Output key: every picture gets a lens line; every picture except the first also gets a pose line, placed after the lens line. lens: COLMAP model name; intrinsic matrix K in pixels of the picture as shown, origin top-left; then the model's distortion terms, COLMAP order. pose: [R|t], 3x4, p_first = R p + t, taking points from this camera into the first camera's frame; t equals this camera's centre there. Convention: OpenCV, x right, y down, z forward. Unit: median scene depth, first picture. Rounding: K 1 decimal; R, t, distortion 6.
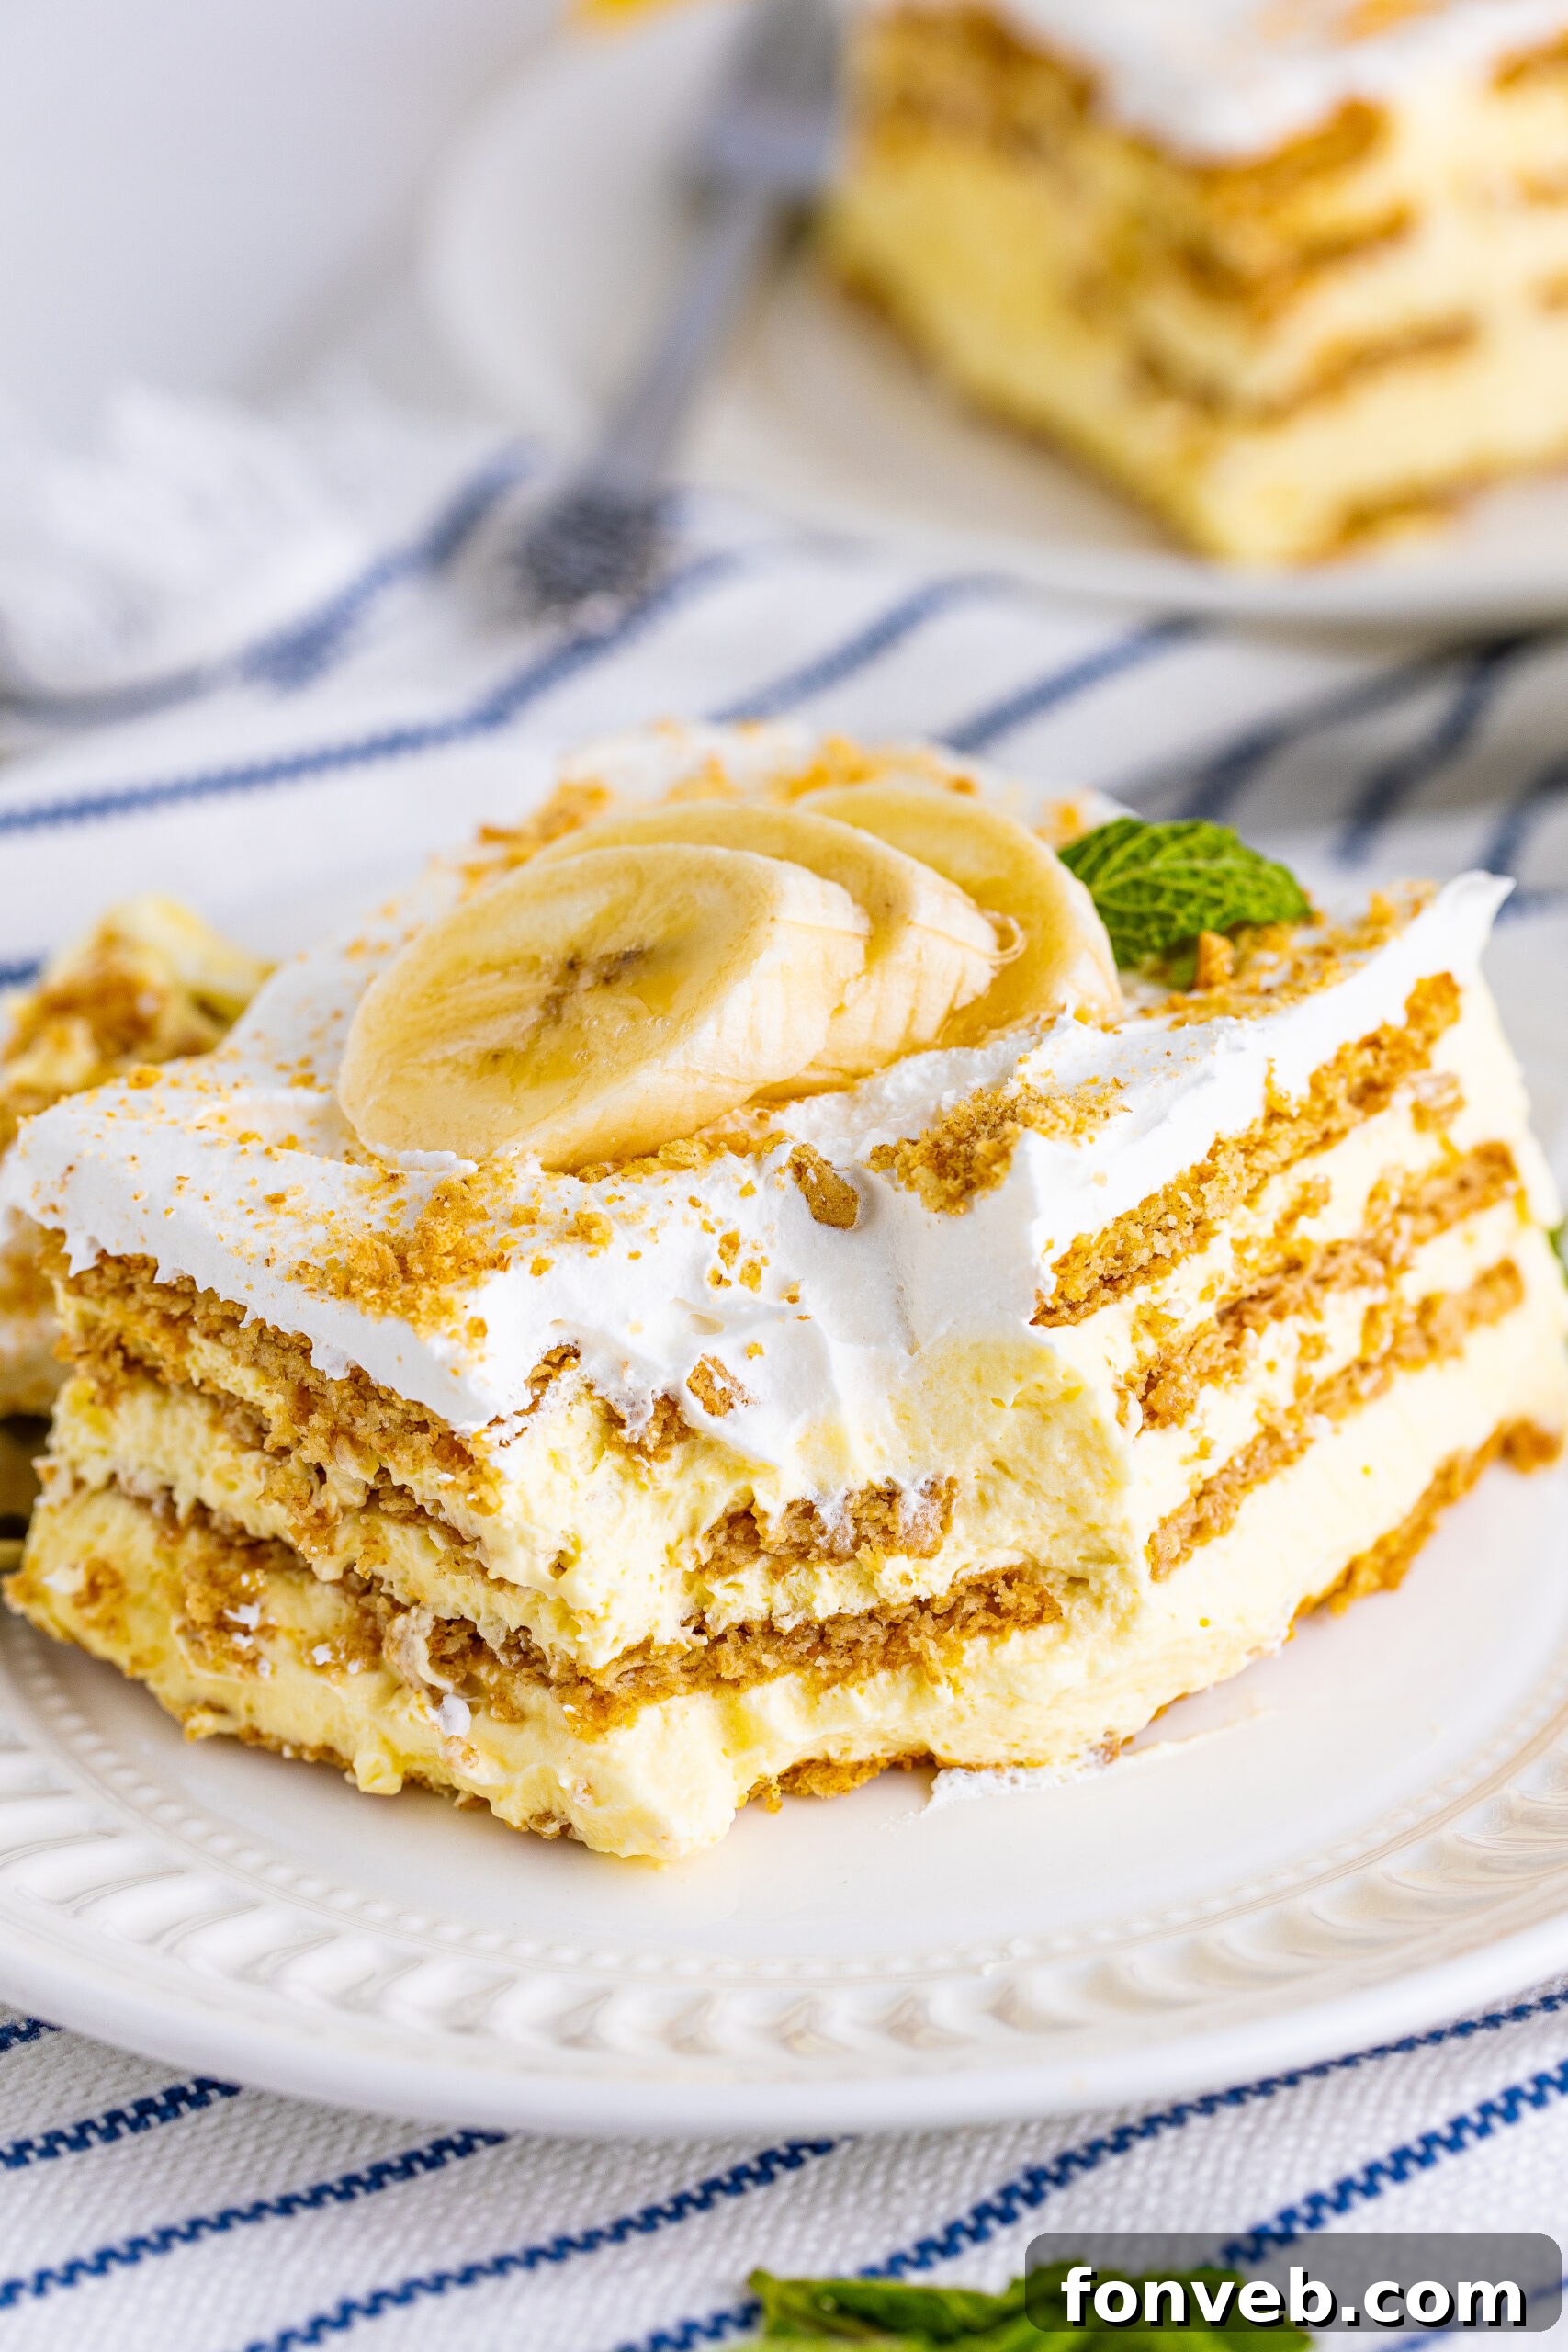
lens RADIAL K [[8356.4, 0, 783.6], [0, 8356.4, 1179.3], [0, 0, 1]] dist [-0.004147, 0.000000]
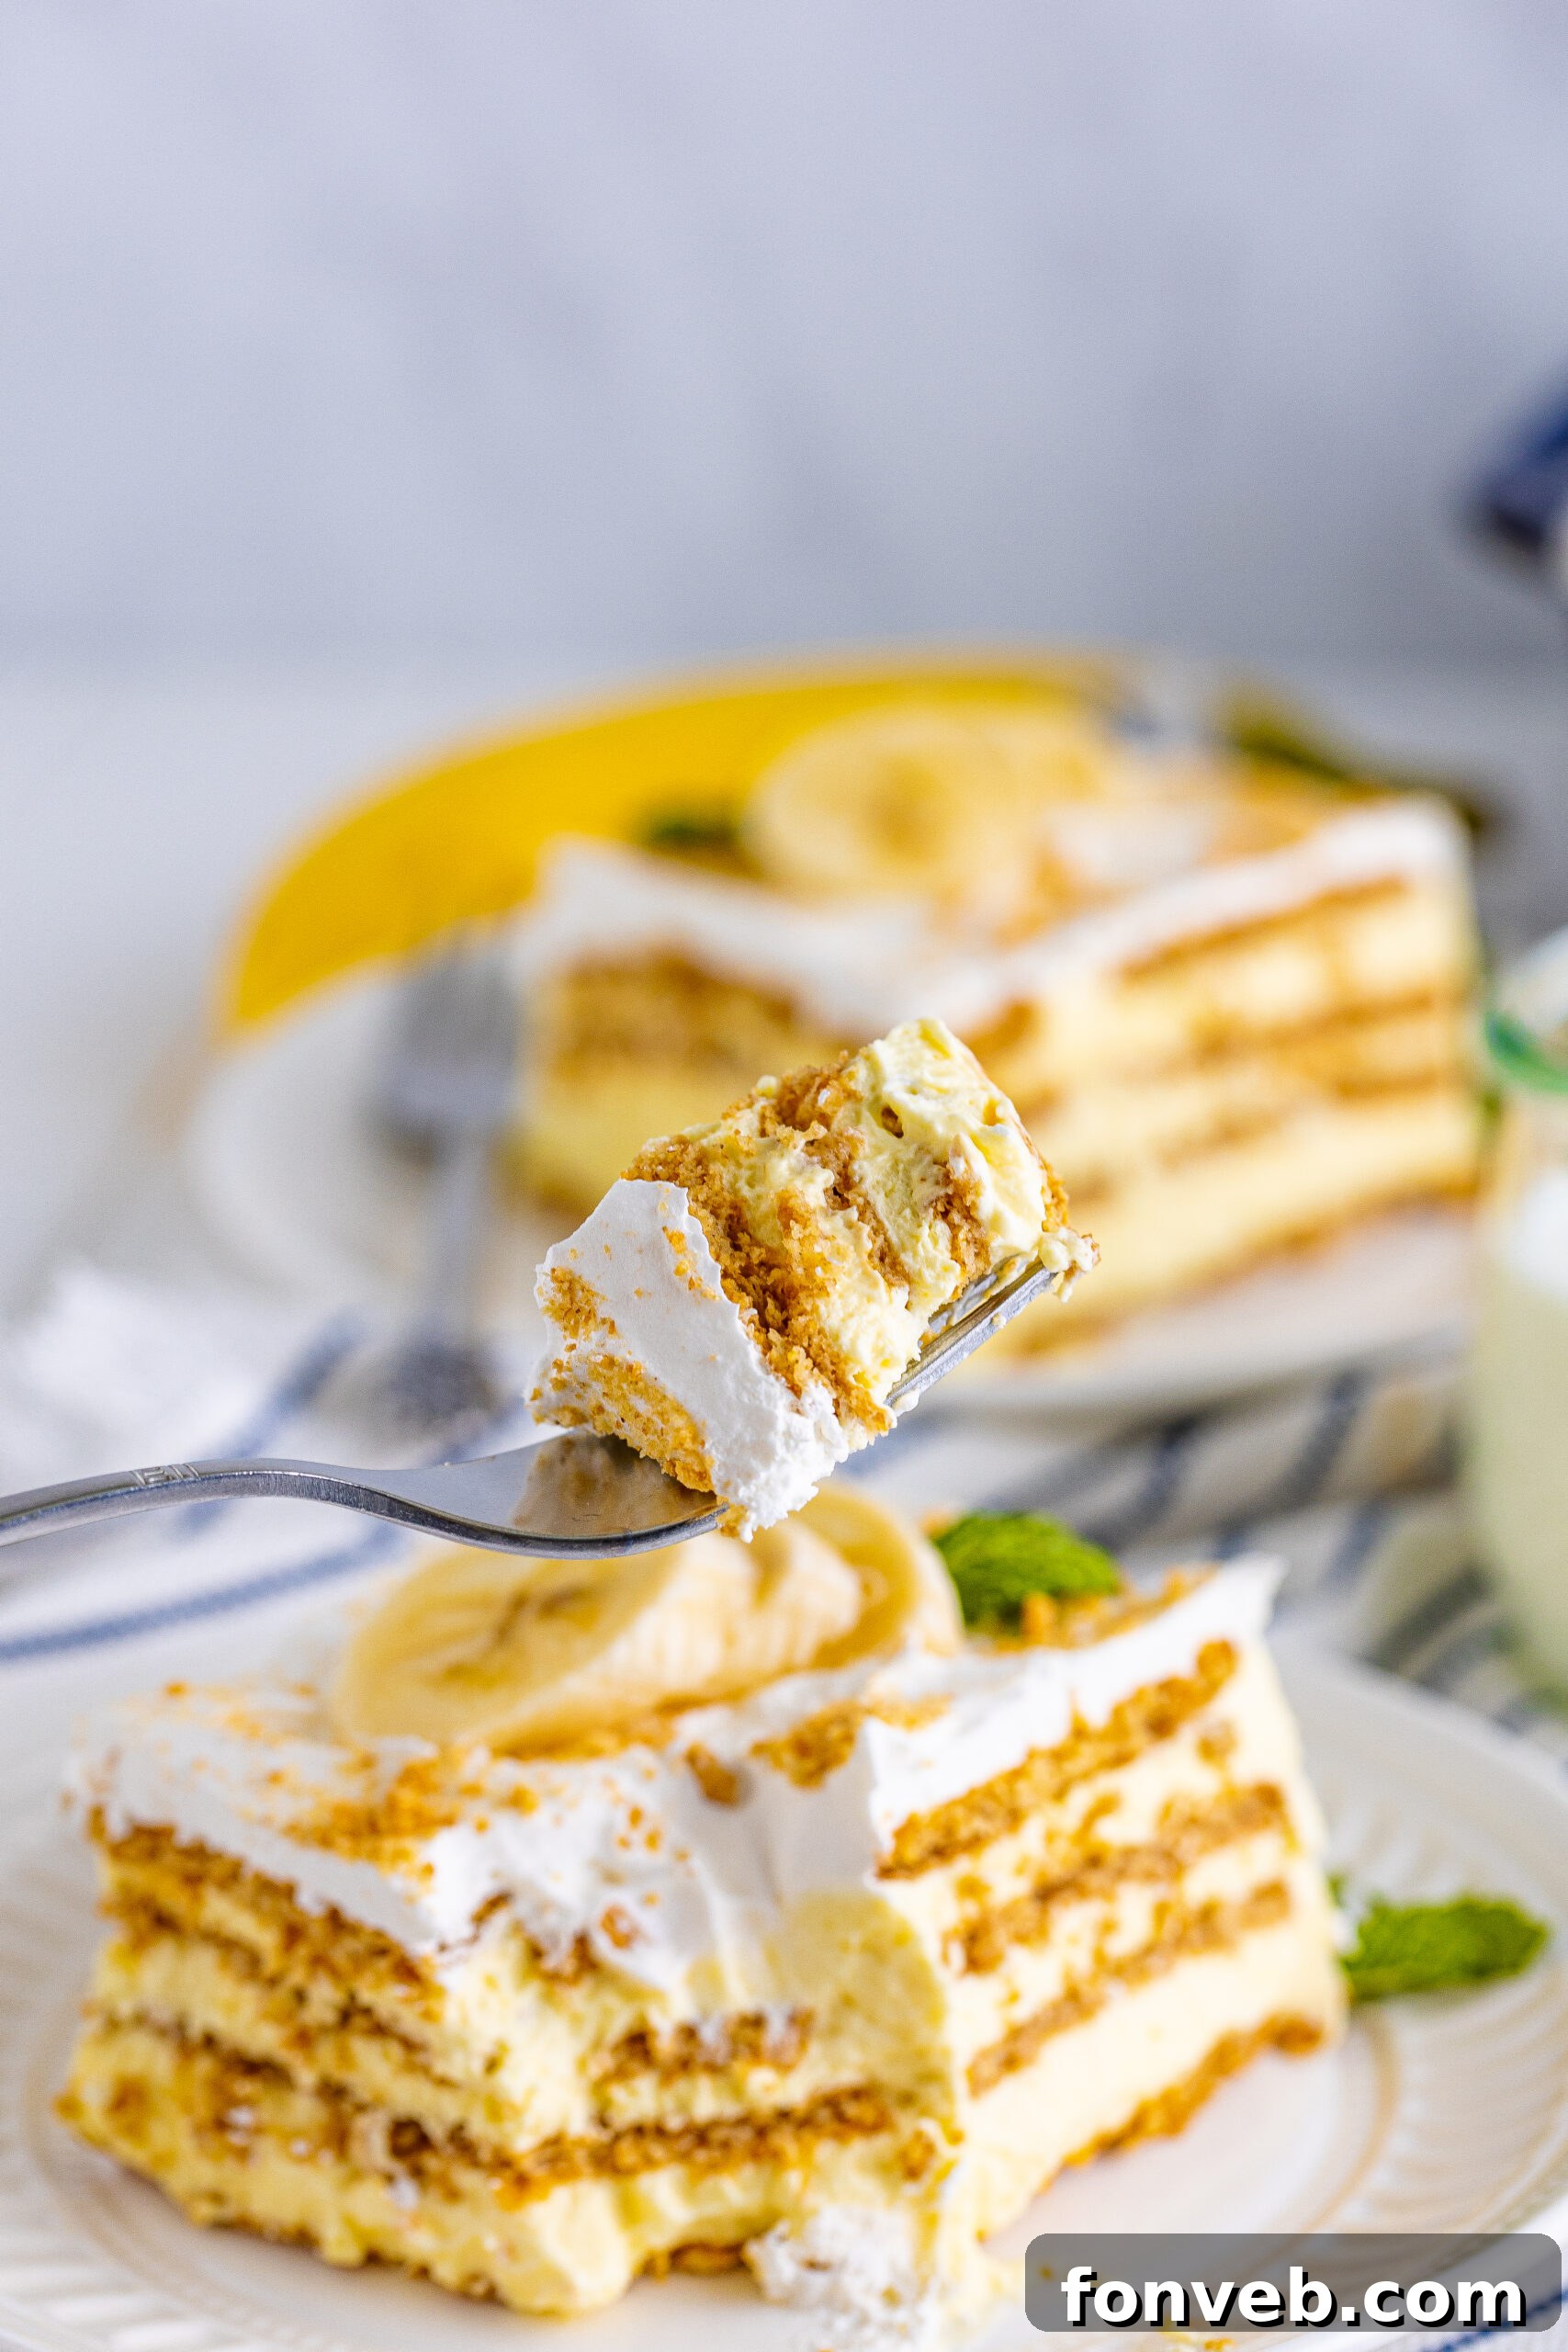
lens RADIAL K [[8356.4, 0, 772.4], [0, 8356.4, 1171.2], [0, 0, 1]] dist [-0.004147, 0.000000]
pose [[0.999479, 0.019616, -0.025613, 0.044063], [-0.023288, 0.988111, -0.151965, 0.101370], [0.022327, 0.152483, 0.988054, -0.248016]]
